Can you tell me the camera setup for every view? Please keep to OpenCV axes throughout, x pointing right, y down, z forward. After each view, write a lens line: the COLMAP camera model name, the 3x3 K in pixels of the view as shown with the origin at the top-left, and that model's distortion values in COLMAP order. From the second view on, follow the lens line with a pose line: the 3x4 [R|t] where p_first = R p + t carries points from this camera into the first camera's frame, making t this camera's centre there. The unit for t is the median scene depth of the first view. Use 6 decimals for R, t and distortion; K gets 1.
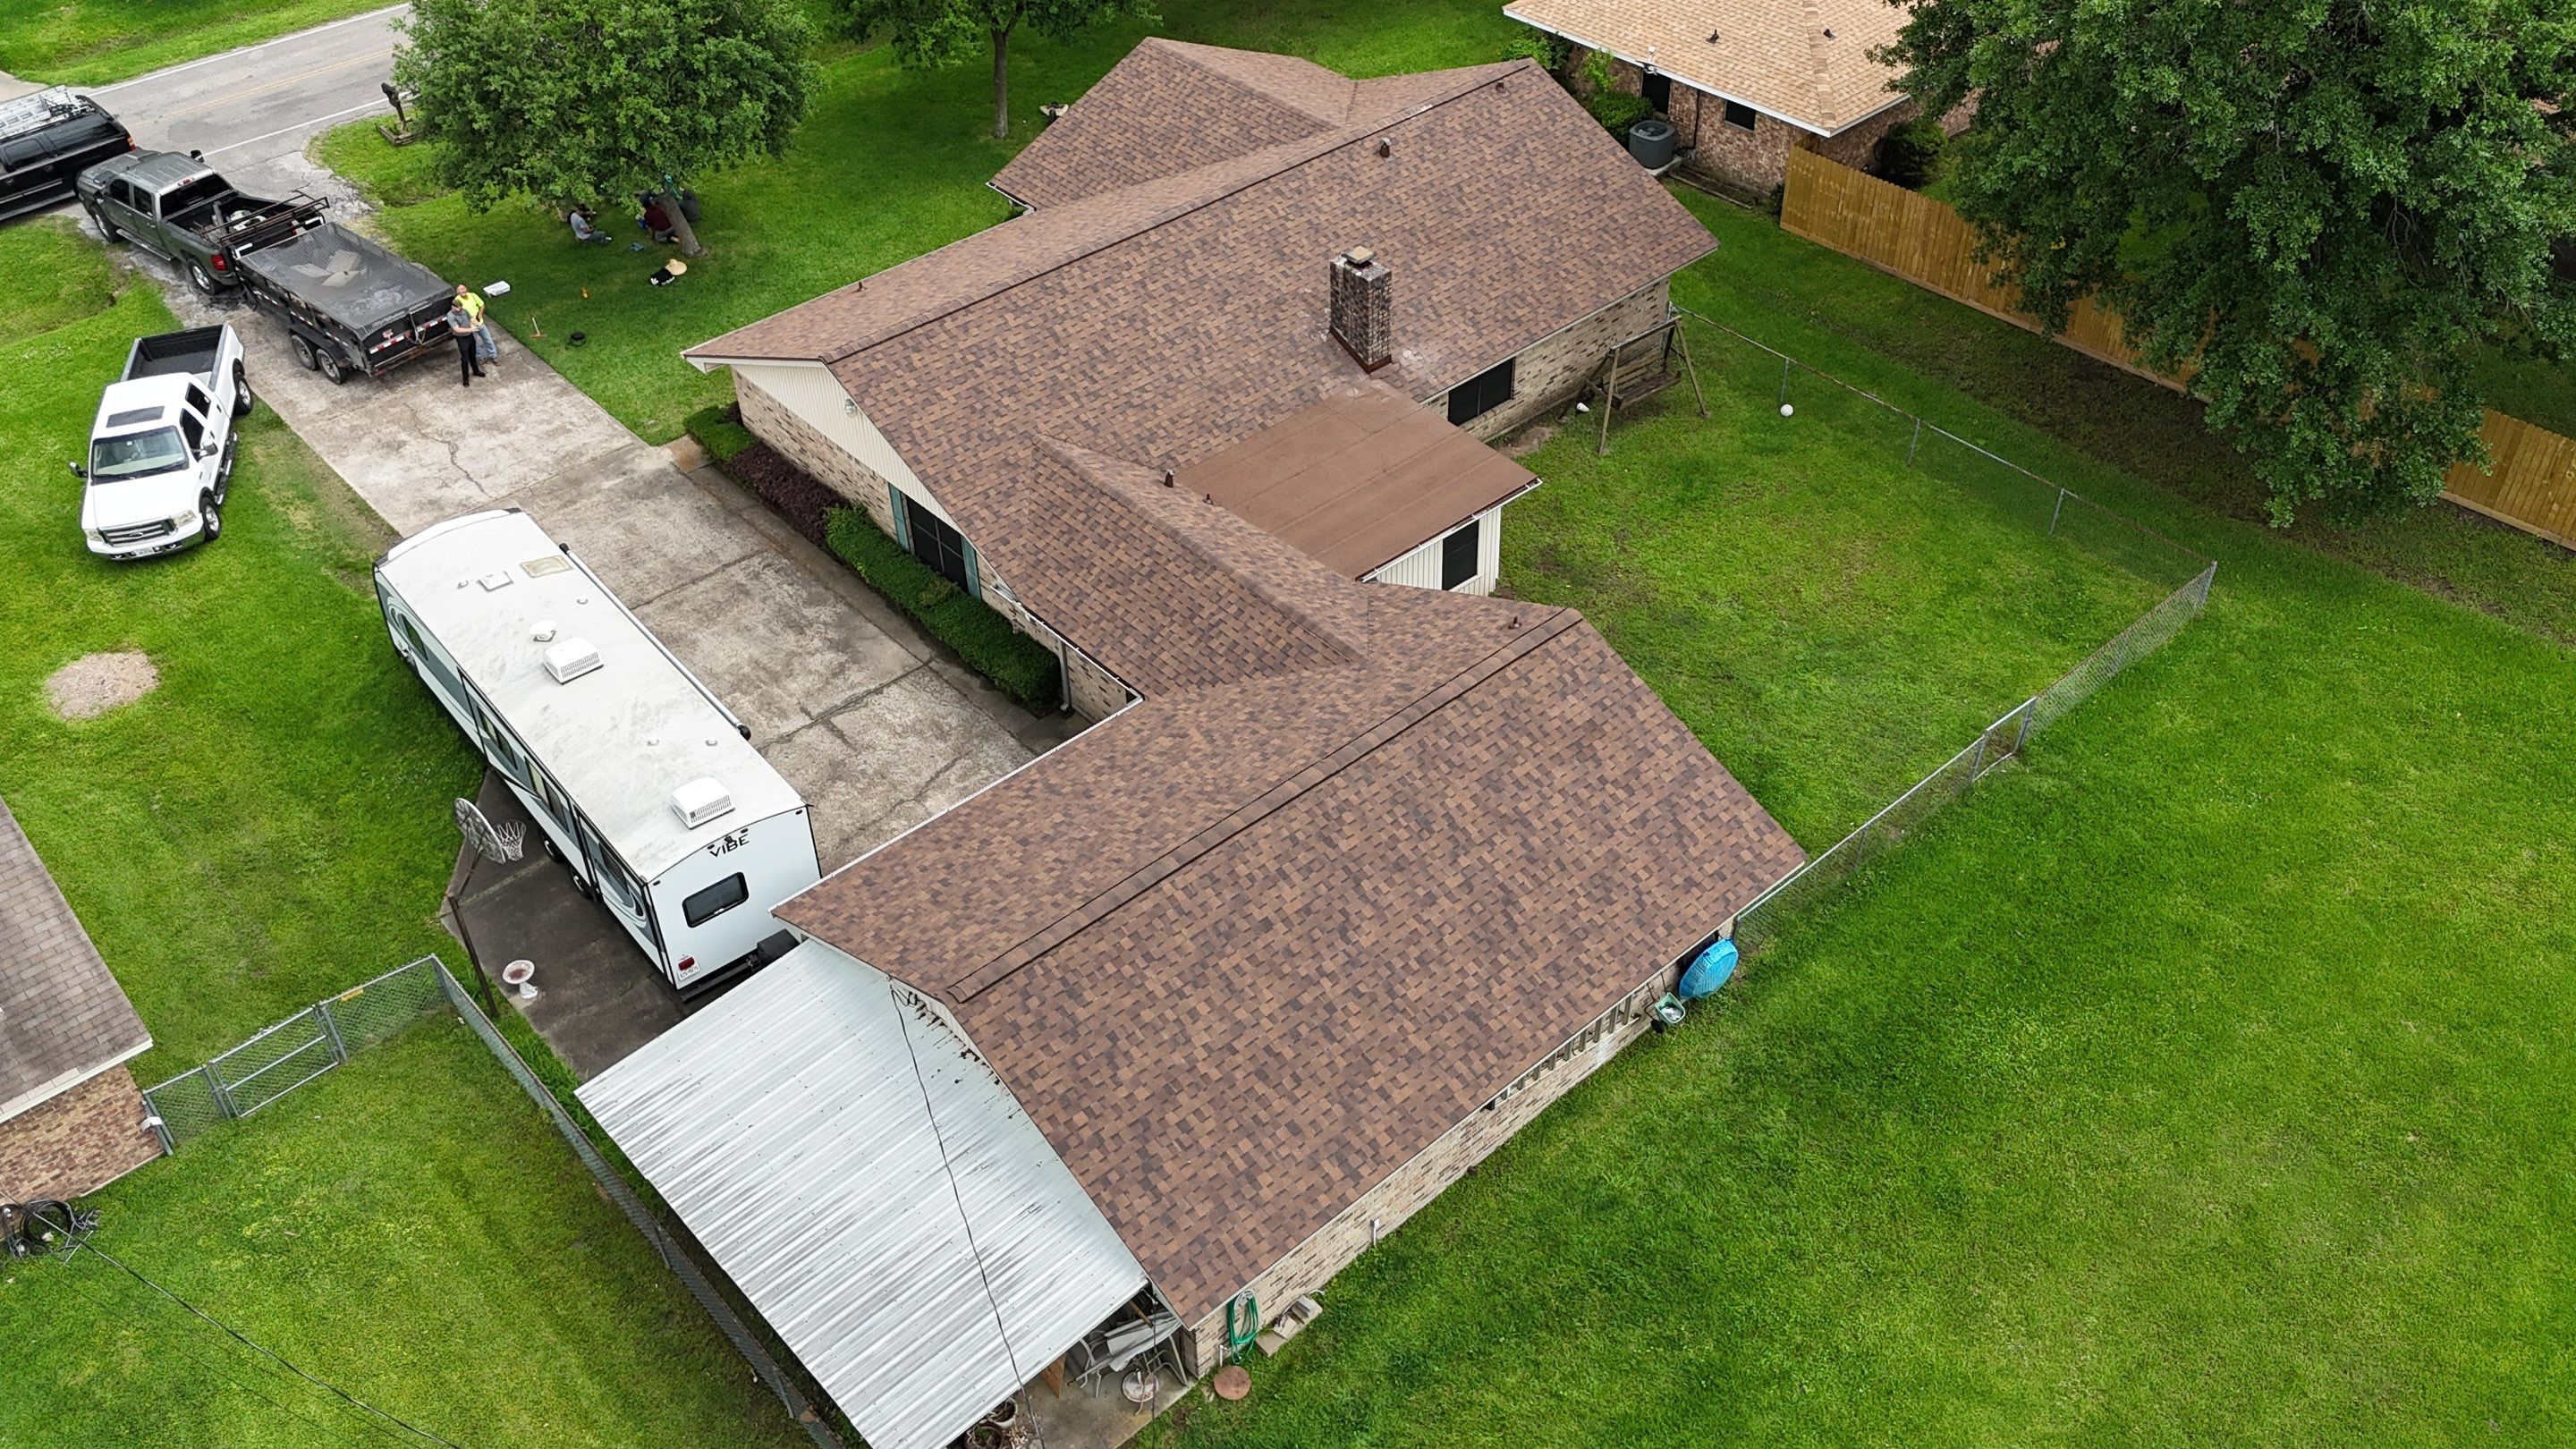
lens RADIAL K [[2164.2, 0, 1286.9], [0, 2164.2, 712.7], [0, 0, 1]] dist [0.143335, -0.295066]
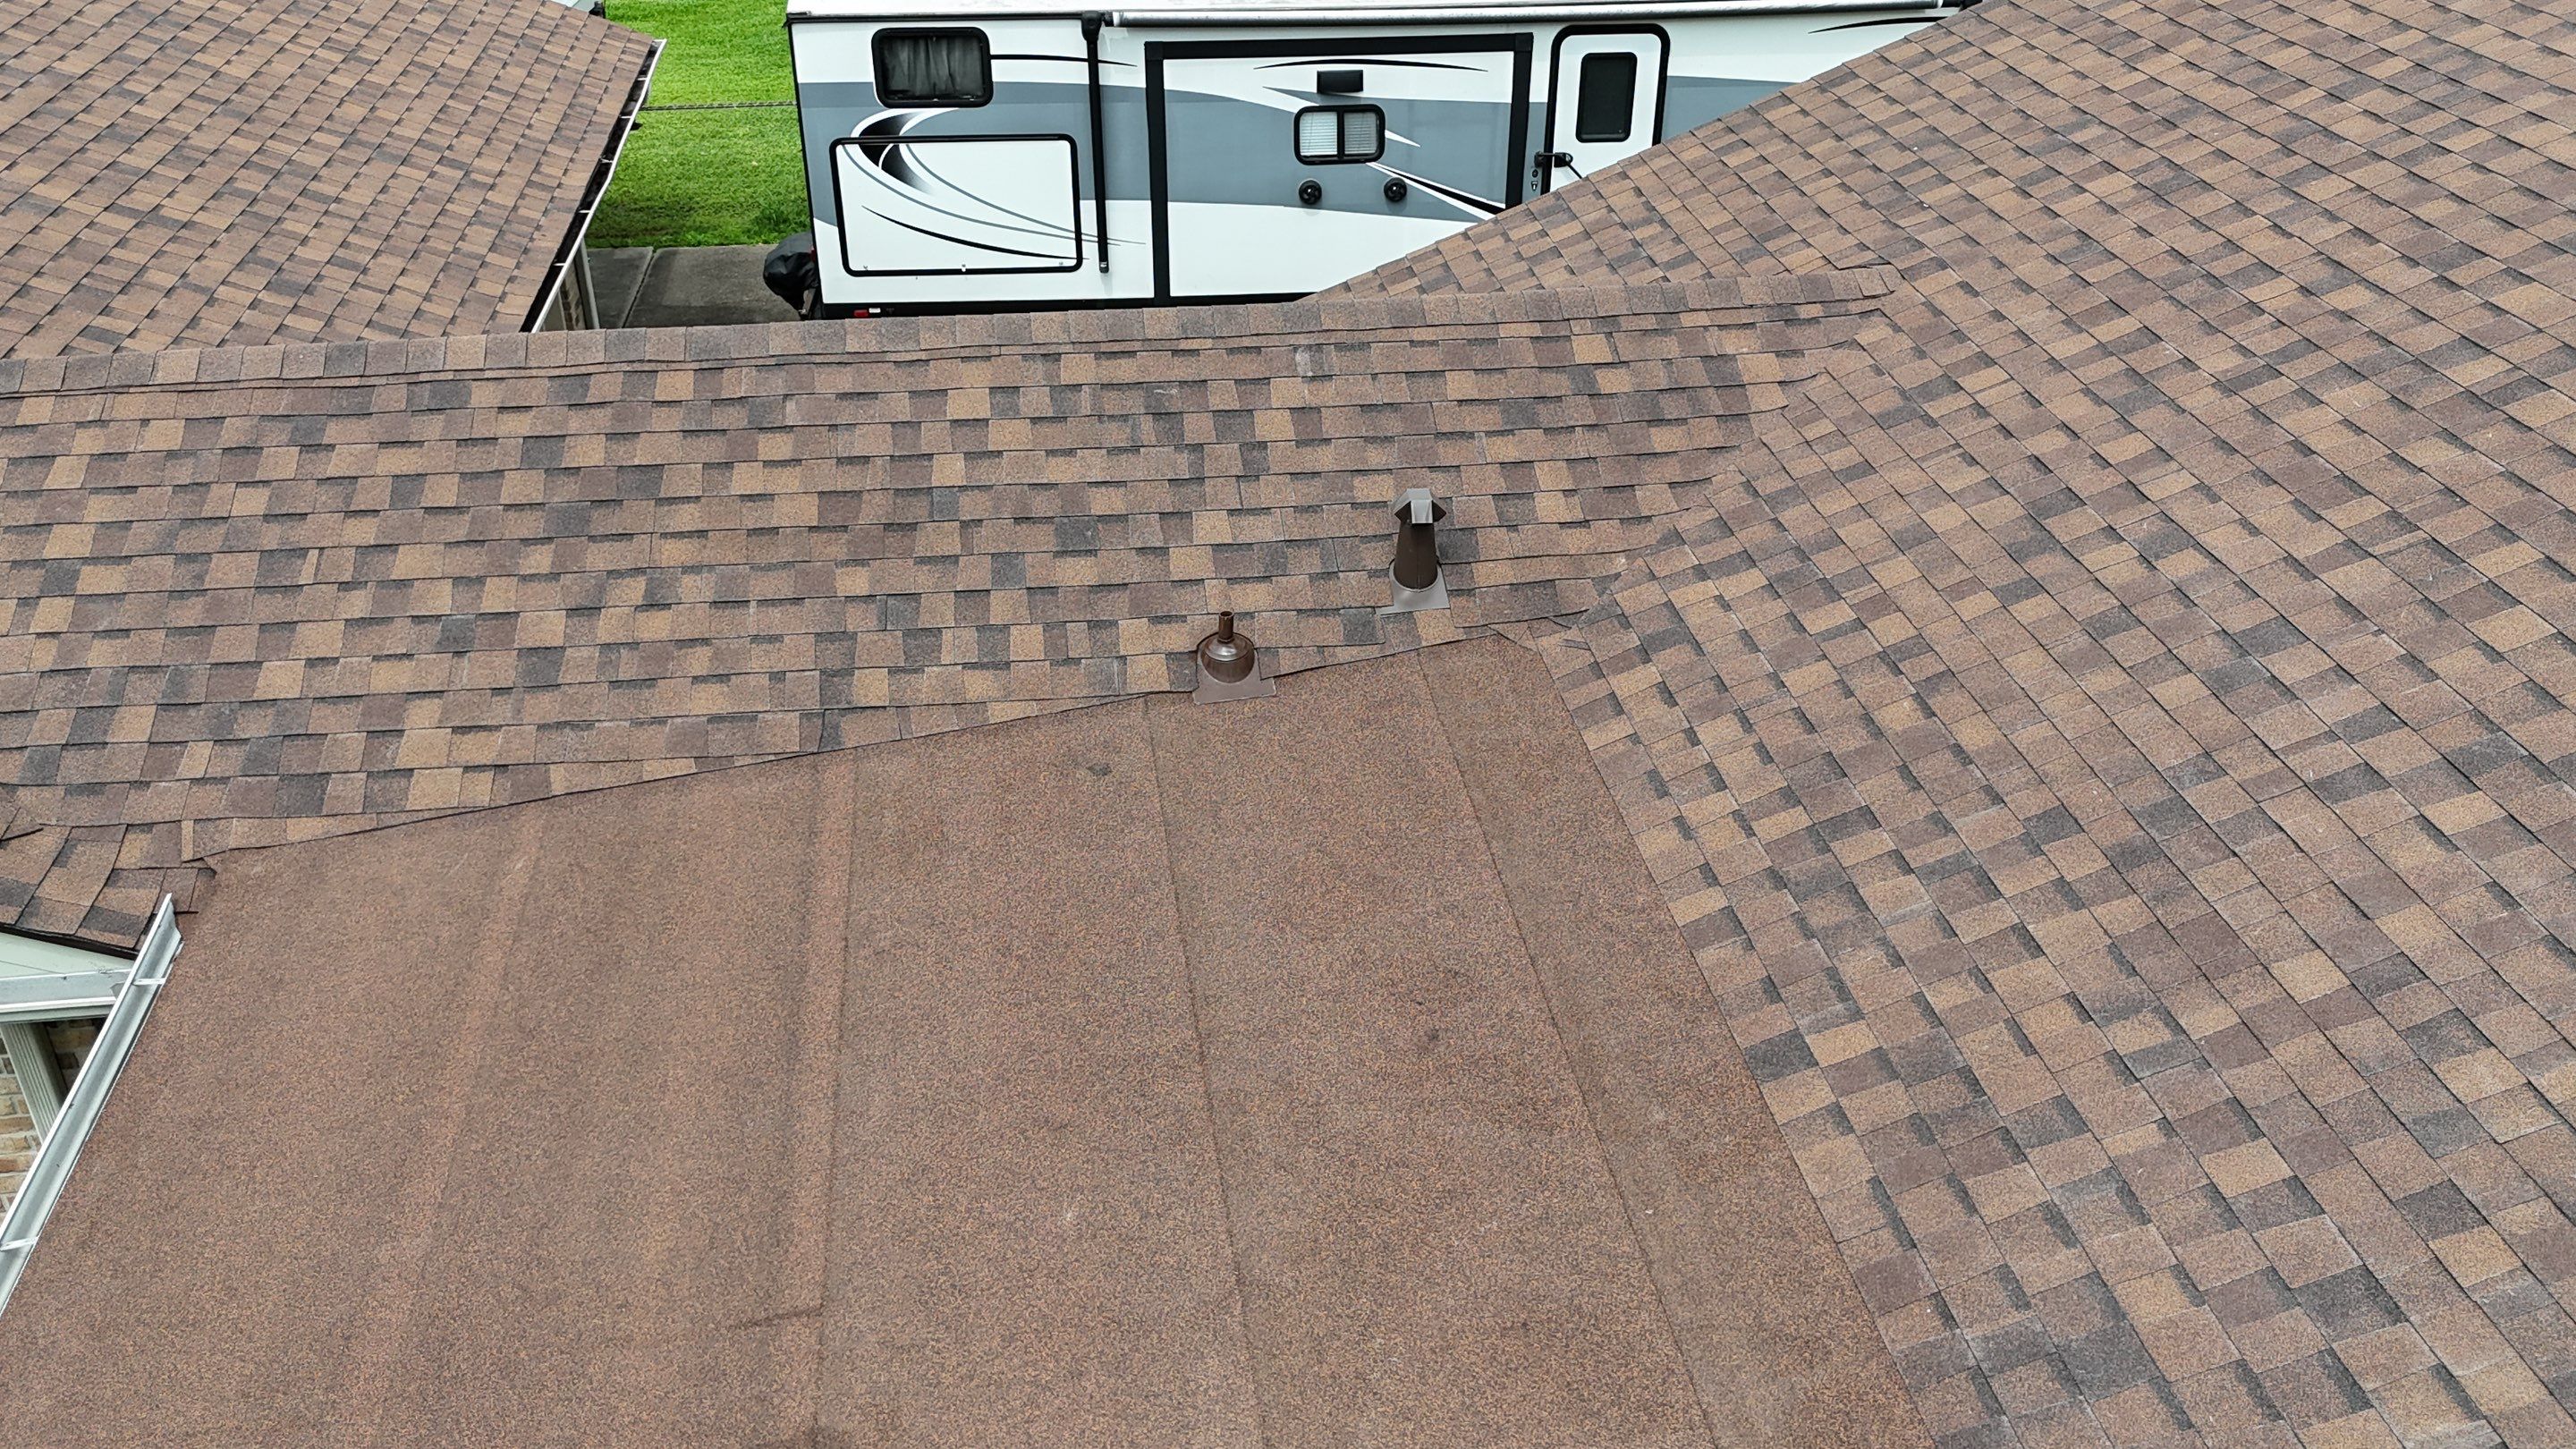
lens RADIAL K [[2167.3, 0, 1283.5], [0, 2167.3, 715.6], [0, 0, 1]] dist [0.090837, -0.105925]
pose [[-0.561719, 0.438187, -0.701758, 0.104018], [-0.523217, 0.468906, 0.711598, -0.243766], [0.640872, 0.766889, -0.034126, 1.040141]]
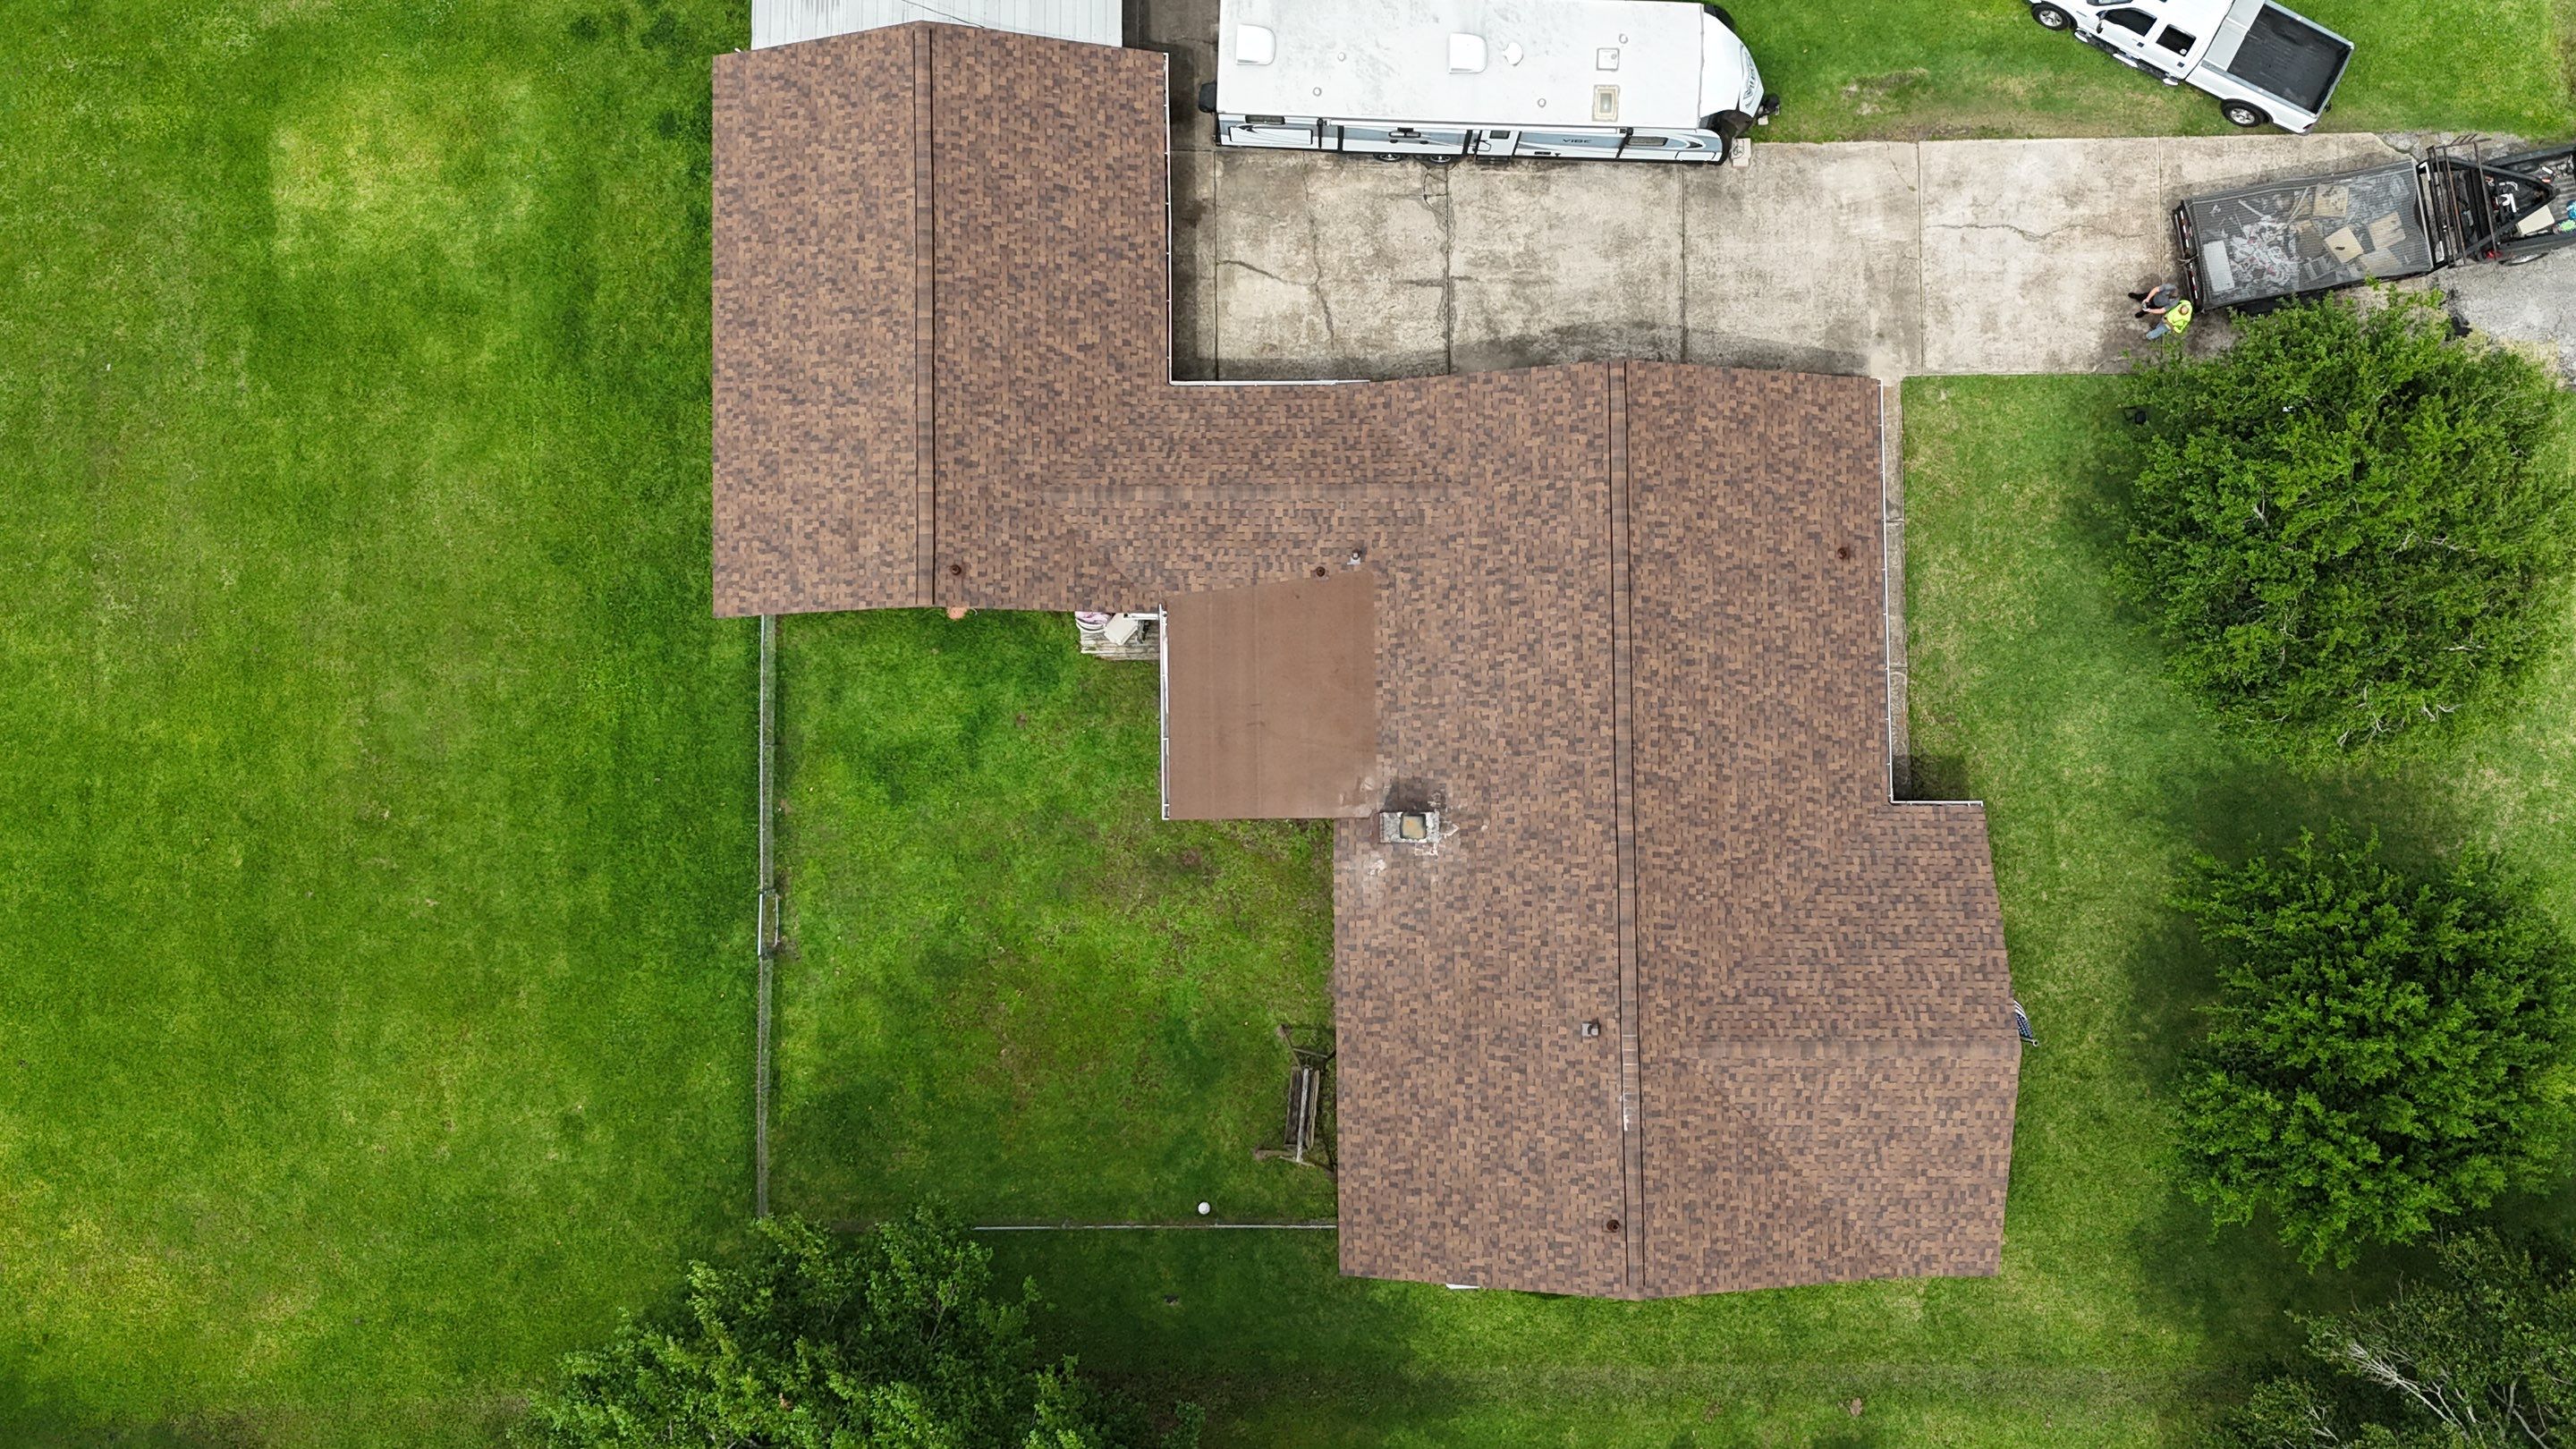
lens RADIAL K [[2156.6, 0, 1284.3], [0, 2156.6, 717.3], [0, 0, 1]] dist [0.174312, -0.486523]
pose [[-0.659447, 0.751621, -0.014024, 0.053191], [-0.464348, -0.392591, 0.793884, -1.067972], [0.591194, 0.530036, 0.607907, 0.332245]]
